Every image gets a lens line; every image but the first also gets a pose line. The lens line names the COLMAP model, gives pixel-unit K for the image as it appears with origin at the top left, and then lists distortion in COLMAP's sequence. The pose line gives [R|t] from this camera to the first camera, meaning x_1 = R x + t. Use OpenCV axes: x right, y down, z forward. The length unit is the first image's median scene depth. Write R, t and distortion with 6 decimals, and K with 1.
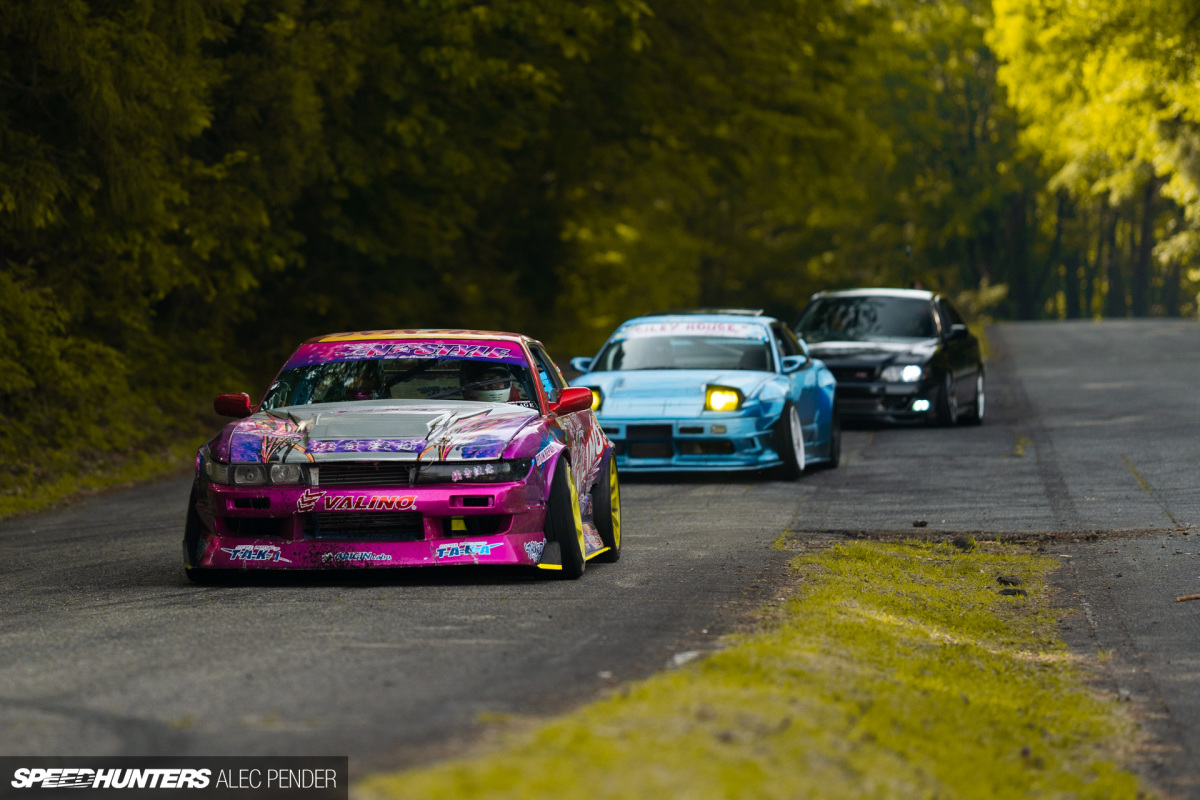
lens RADIAL K [[4616.9, 0, 605.1], [0, 4616.9, 402.4], [0, 0, 1]] dist [0.173577, 0.000000]
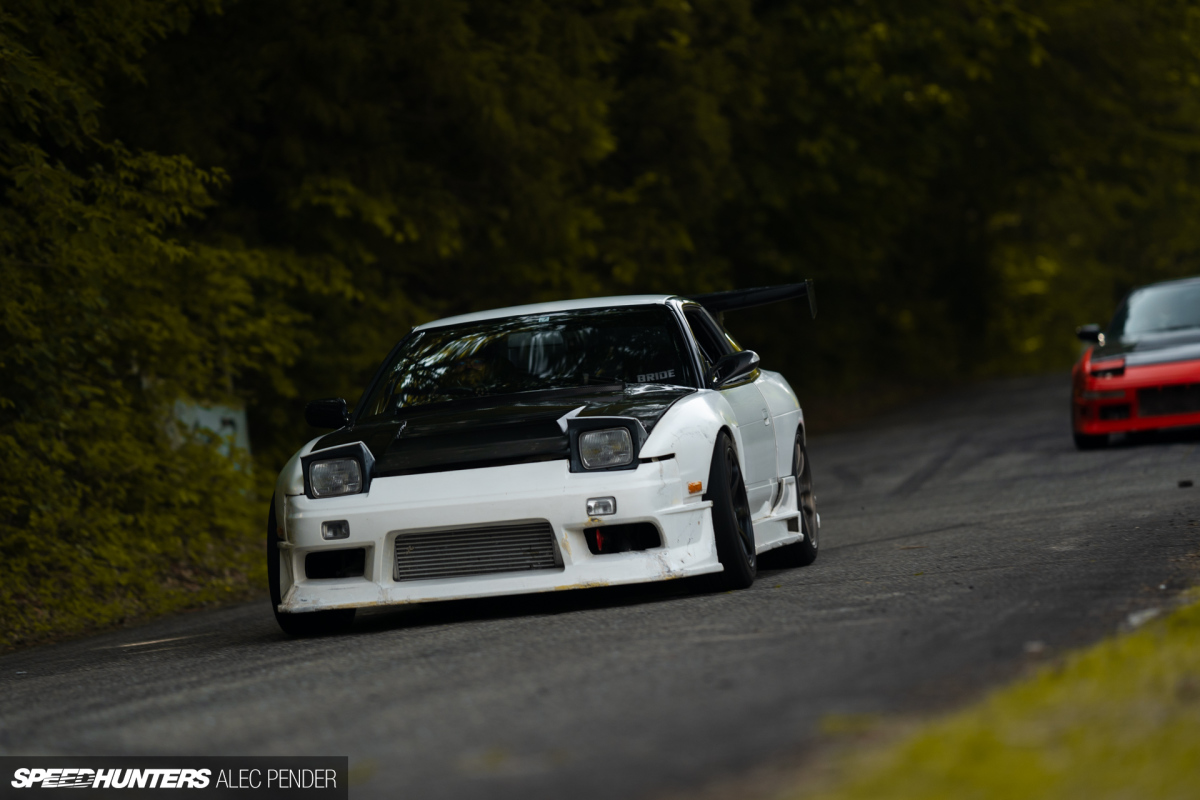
lens RADIAL K [[4616.9, 0, 604.1], [0, 4616.9, 398.2], [0, 0, 1]] dist [0.173577, 0.000000]
pose [[0.991592, -0.091065, -0.091933, 0.002143], [0.090937, 0.995841, -0.005585, 0.011749], [0.092059, -0.002822, 0.995750, 0.177216]]
